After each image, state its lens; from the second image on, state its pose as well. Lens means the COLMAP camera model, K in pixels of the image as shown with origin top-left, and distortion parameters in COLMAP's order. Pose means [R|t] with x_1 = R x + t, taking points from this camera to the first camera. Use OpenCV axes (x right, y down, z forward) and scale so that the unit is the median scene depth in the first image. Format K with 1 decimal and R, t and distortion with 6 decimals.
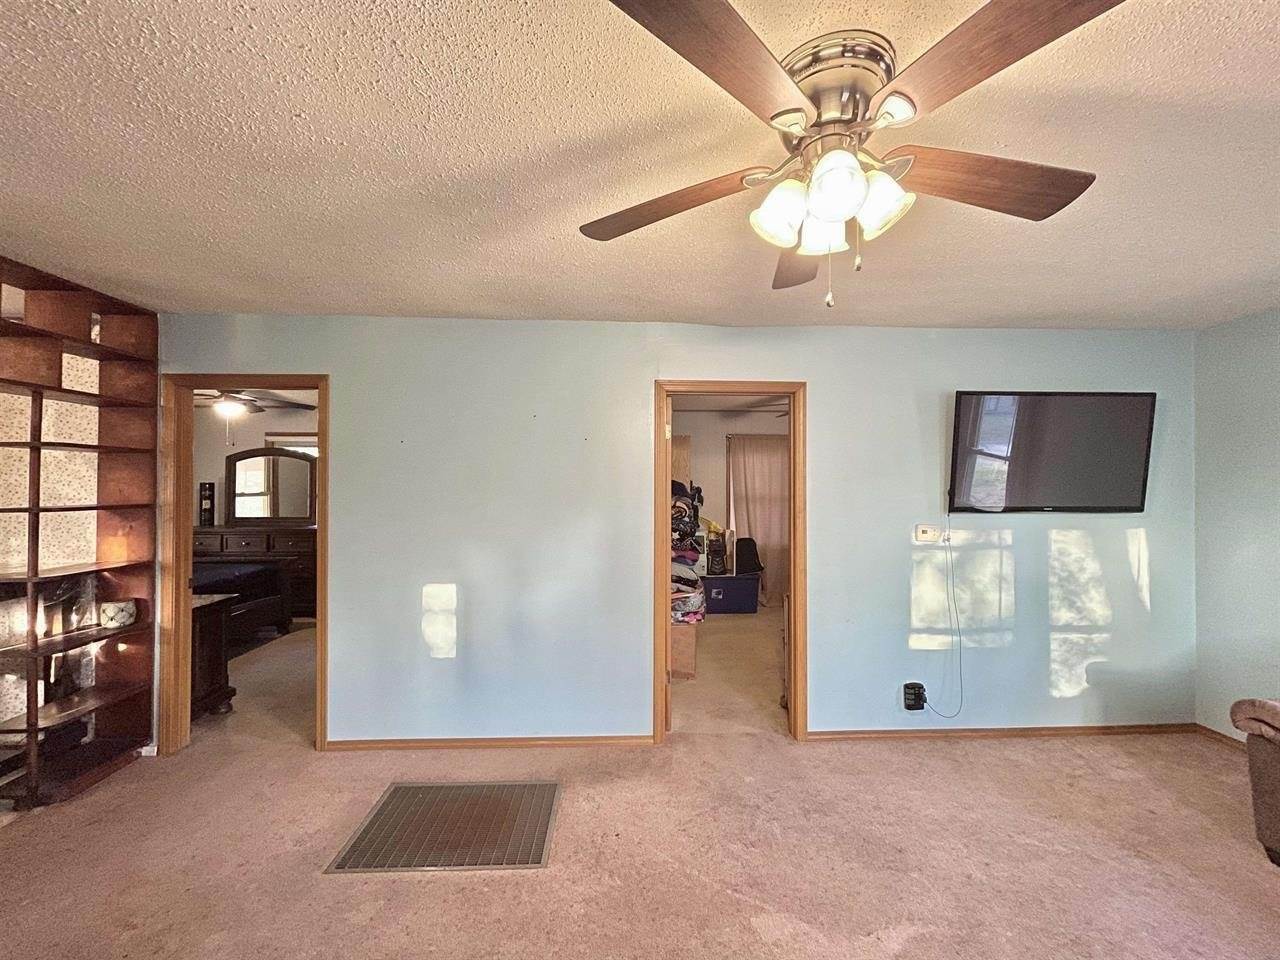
lens RADIAL K [[521.6, 0, 643.5], [0, 521.6, 481.6], [0, 0, 1]] dist [-0.000834, 0.000012]
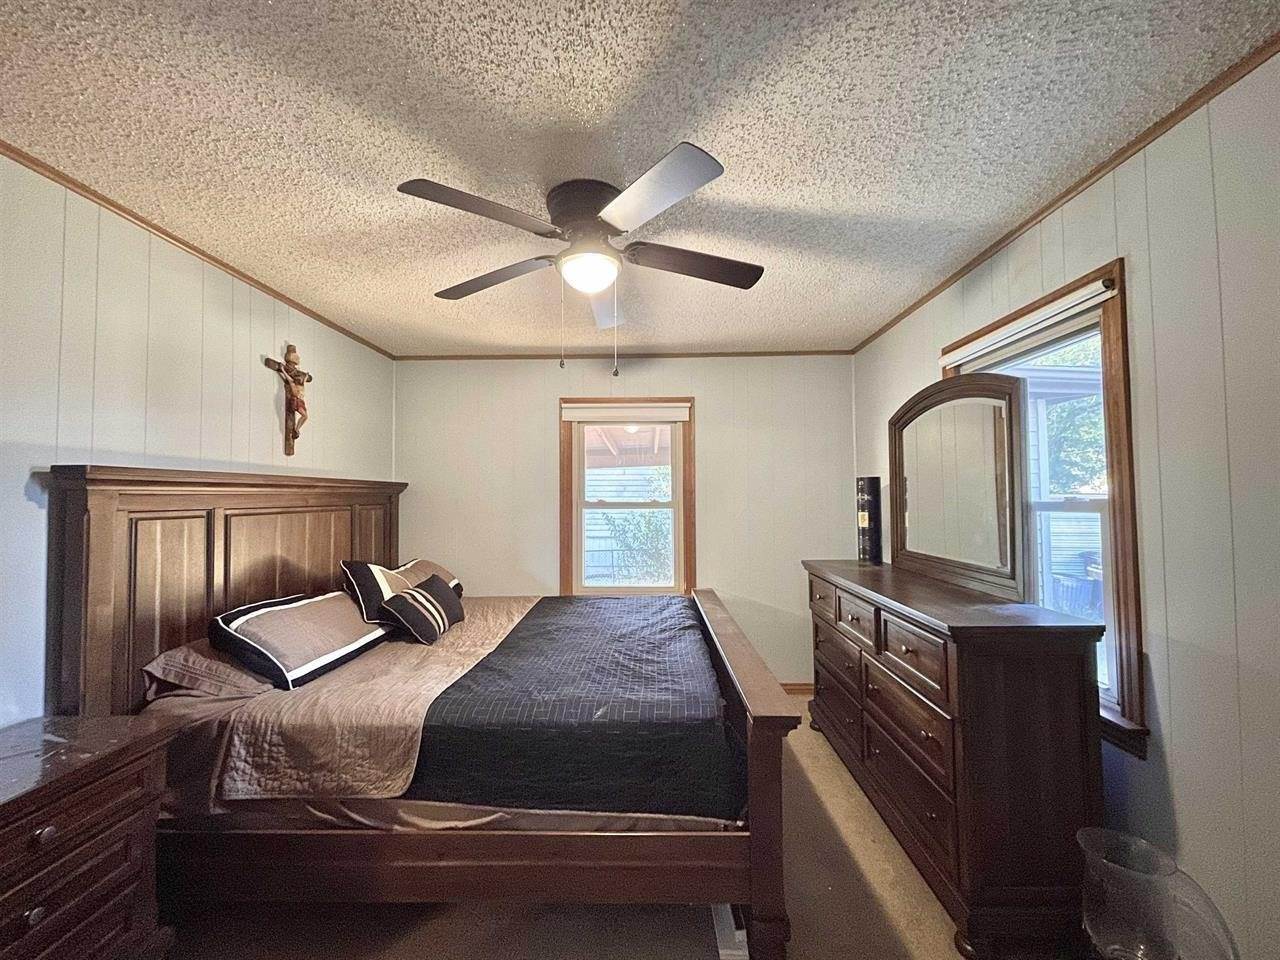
lens RADIAL K [[518.2, 0, 640.0], [0, 518.2, 480.0], [0, 0, 1]] dist [0.004711, -0.001063]
pose [[-0.063618, -0.037856, -0.997256, -0.605003], [0.015454, 0.999123, -0.038913, 0.040417], [0.997855, -0.017887, -0.062977, 1.560065]]
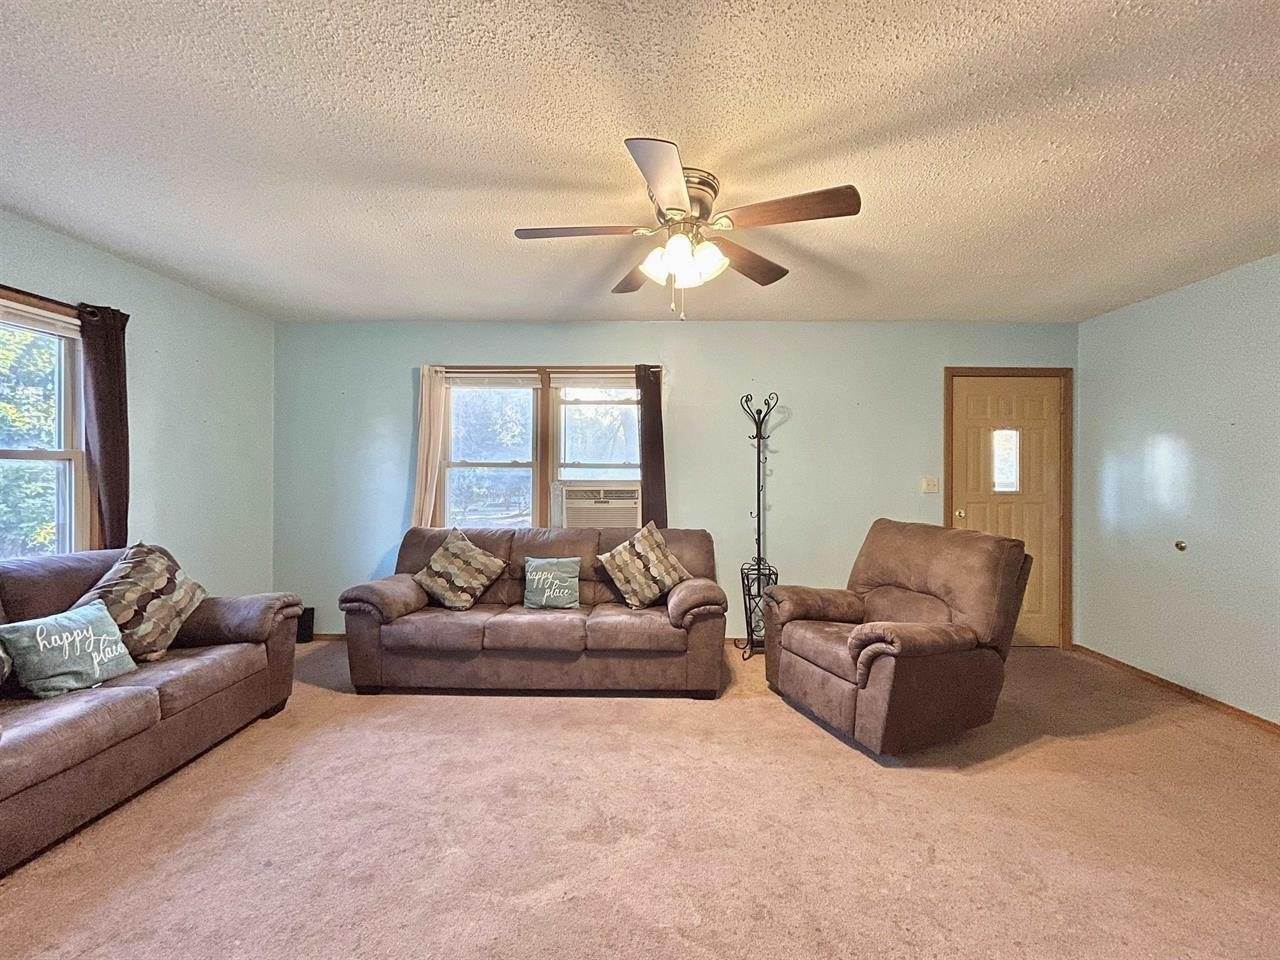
lens RADIAL K [[518.2, 0, 640.0], [0, 518.2, 480.0], [0, 0, 1]] dist [0.004711, -0.001063]
pose [[-0.997871, -0.011717, 0.064165, 0.148081], [-0.011784, 0.999930, -0.000672, 0.078854], [-0.064152, -0.001427, -0.997939, 1.052548]]
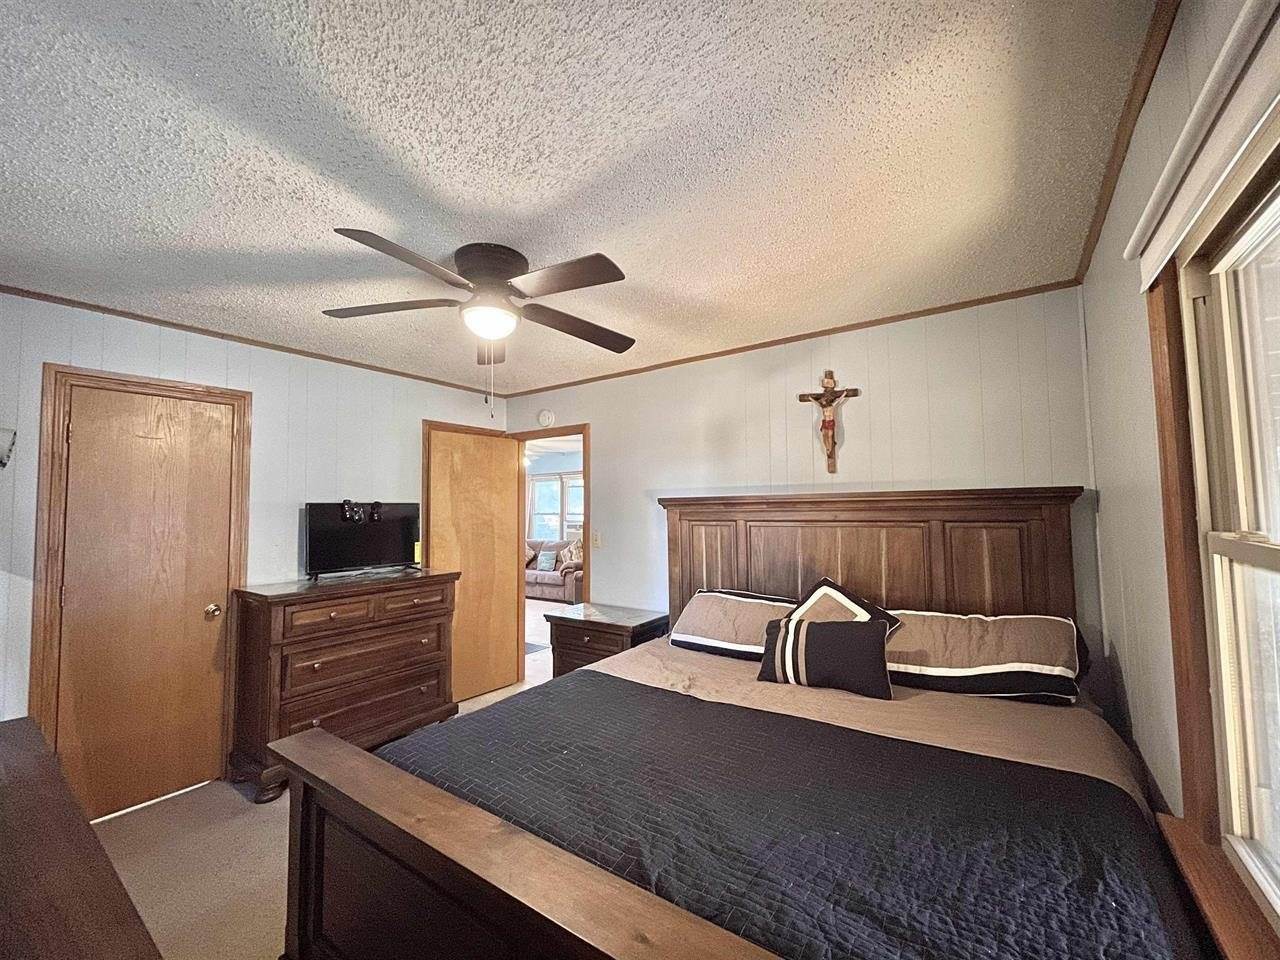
lens RADIAL K [[513.7, 0, 641.7], [0, 513.7, 478.3], [0, 0, 1]] dist [-0.000476, -0.000796]
pose [[-0.790226, 0.039758, 0.611524, -1.708046], [0.002689, 0.998109, -0.061417, 0.022500], [-0.612809, -0.046889, -0.788838, 1.860920]]
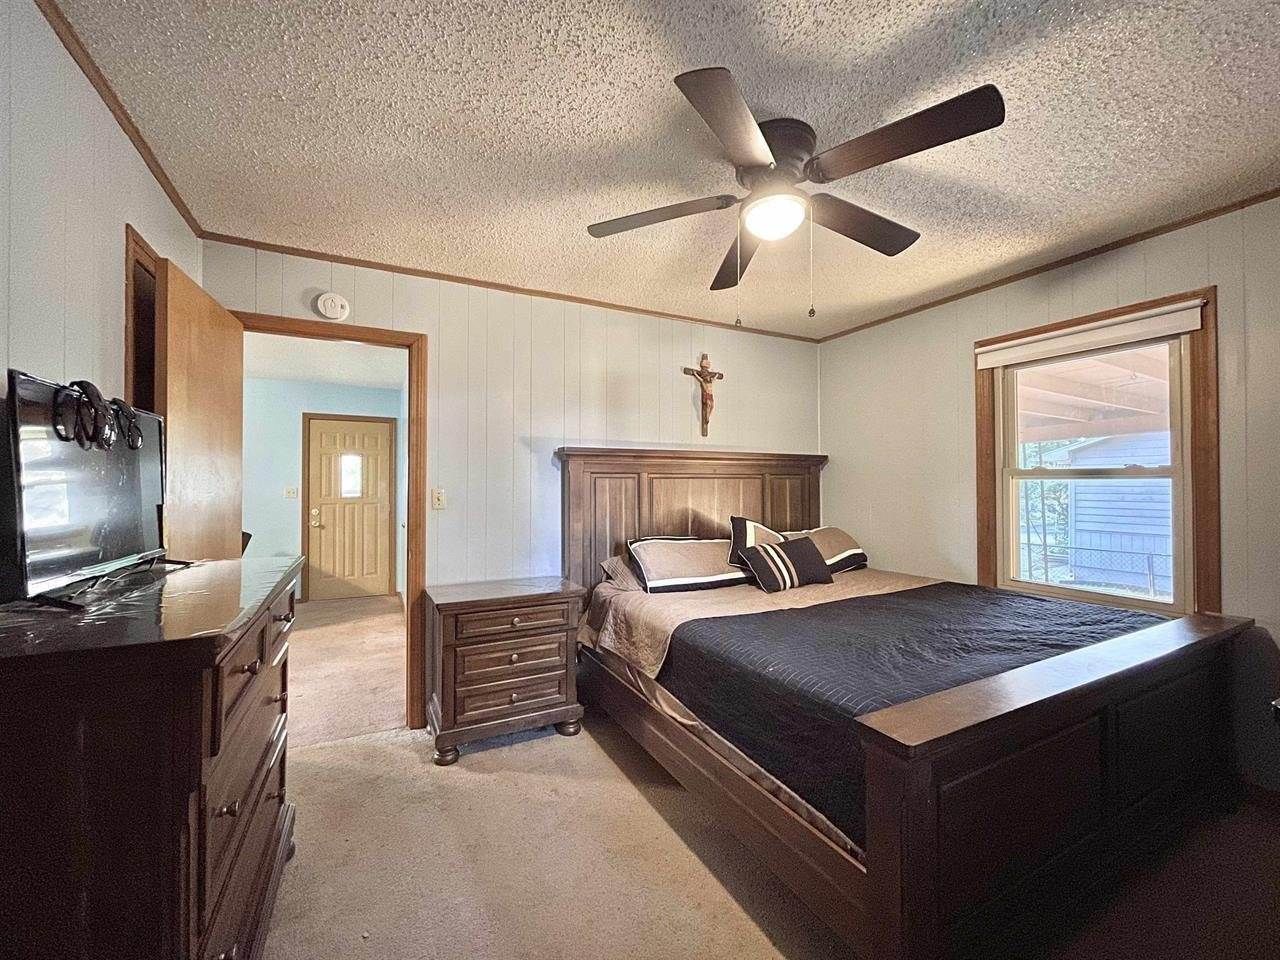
lens RADIAL K [[513.7, 0, 641.7], [0, 513.7, 478.3], [0, 0, 1]] dist [-0.000476, -0.000796]
pose [[-0.906385, -0.008374, -0.422370, -0.808772], [0.002171, 0.999698, -0.024480, 0.079047], [0.422447, -0.023105, -0.906093, 1.905283]]
